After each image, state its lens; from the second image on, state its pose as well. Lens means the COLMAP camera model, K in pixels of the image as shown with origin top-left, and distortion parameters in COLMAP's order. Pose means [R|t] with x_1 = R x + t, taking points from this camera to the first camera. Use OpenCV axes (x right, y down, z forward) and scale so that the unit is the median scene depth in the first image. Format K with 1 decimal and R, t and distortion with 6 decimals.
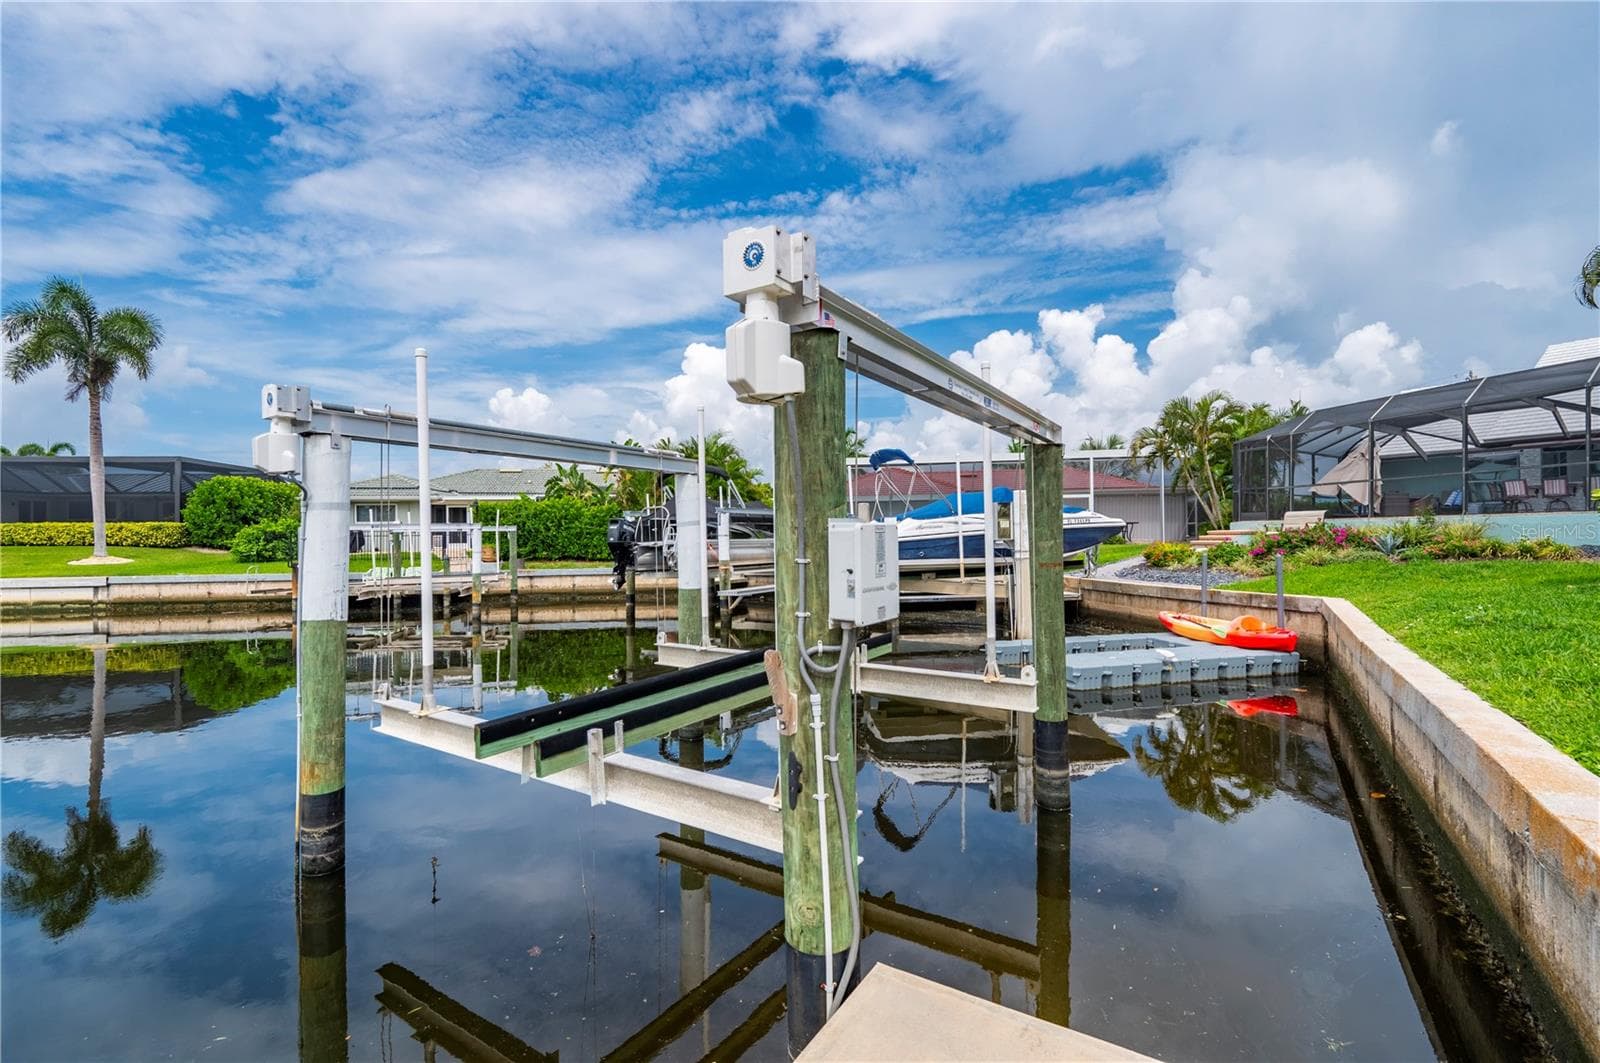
lens RADIAL K [[712.4, 0, 796.8], [0, 712.4, 526.4], [0, 0, 1]] dist [0.001042, -0.000545]
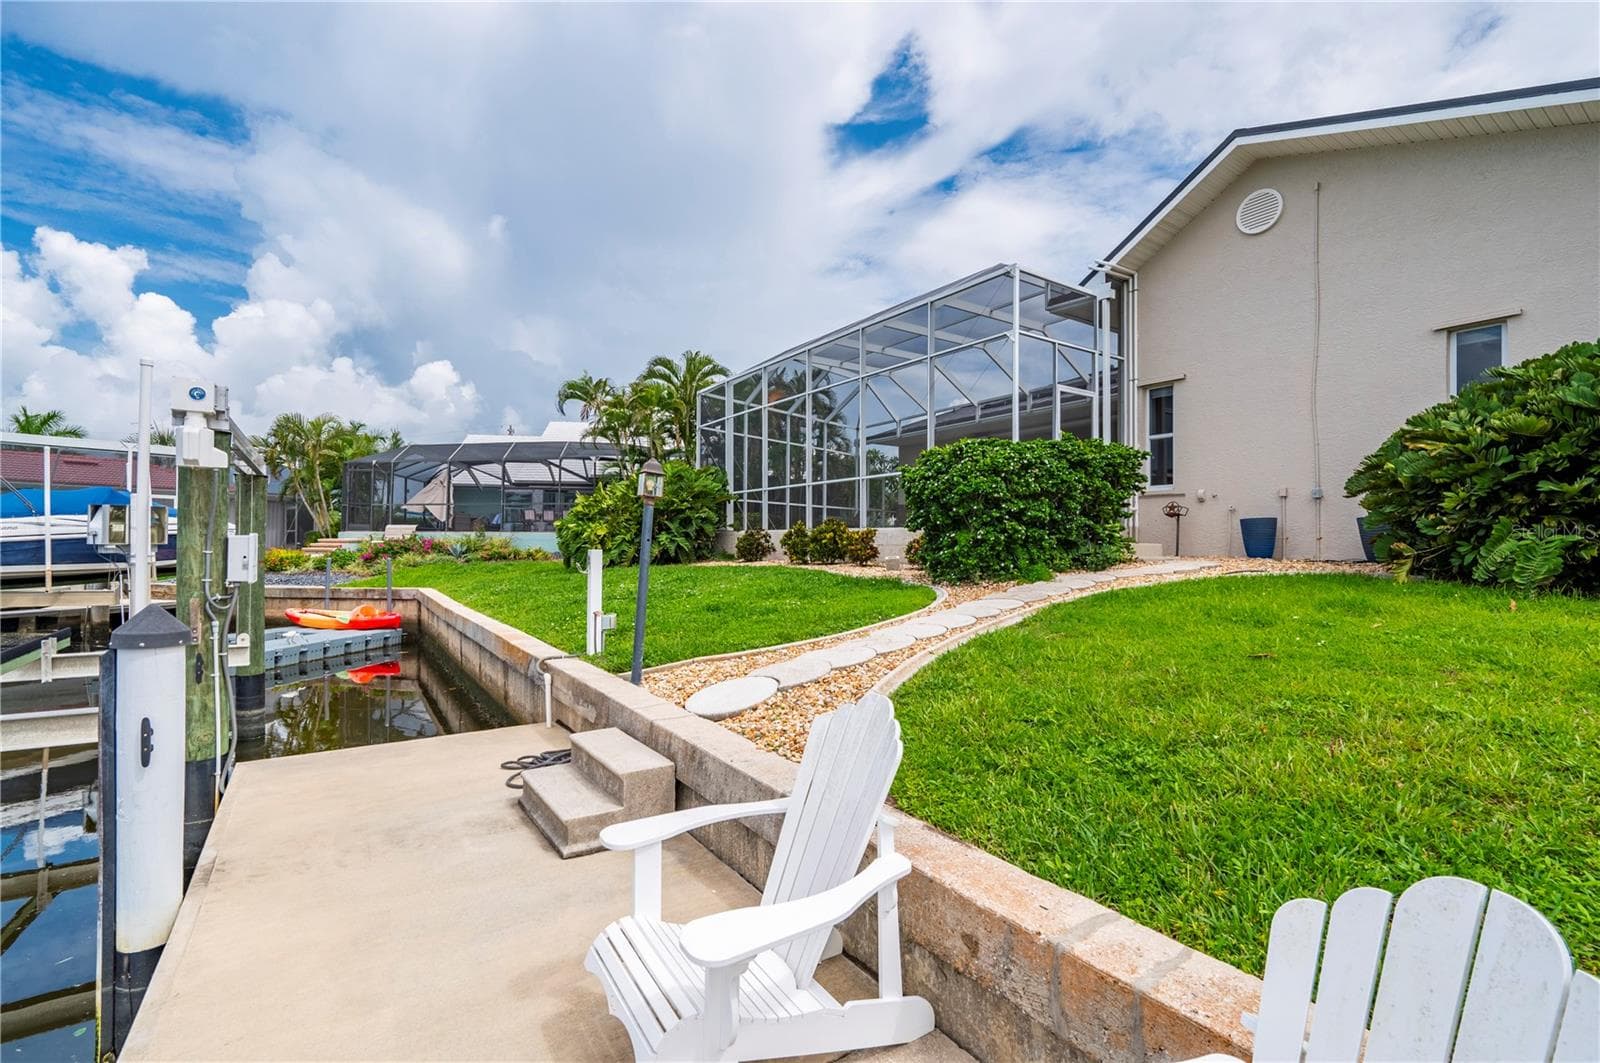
lens RADIAL K [[712.4, 0, 797.9], [0, 712.4, 544.3], [0, 0, 1]] dist [0.001042, -0.000545]
pose [[0.415054, 0.013210, 0.909701, -0.179374], [-0.025093, 0.999680, -0.003068, -0.000878], [-0.909451, -0.021553, 0.415252, -0.204355]]
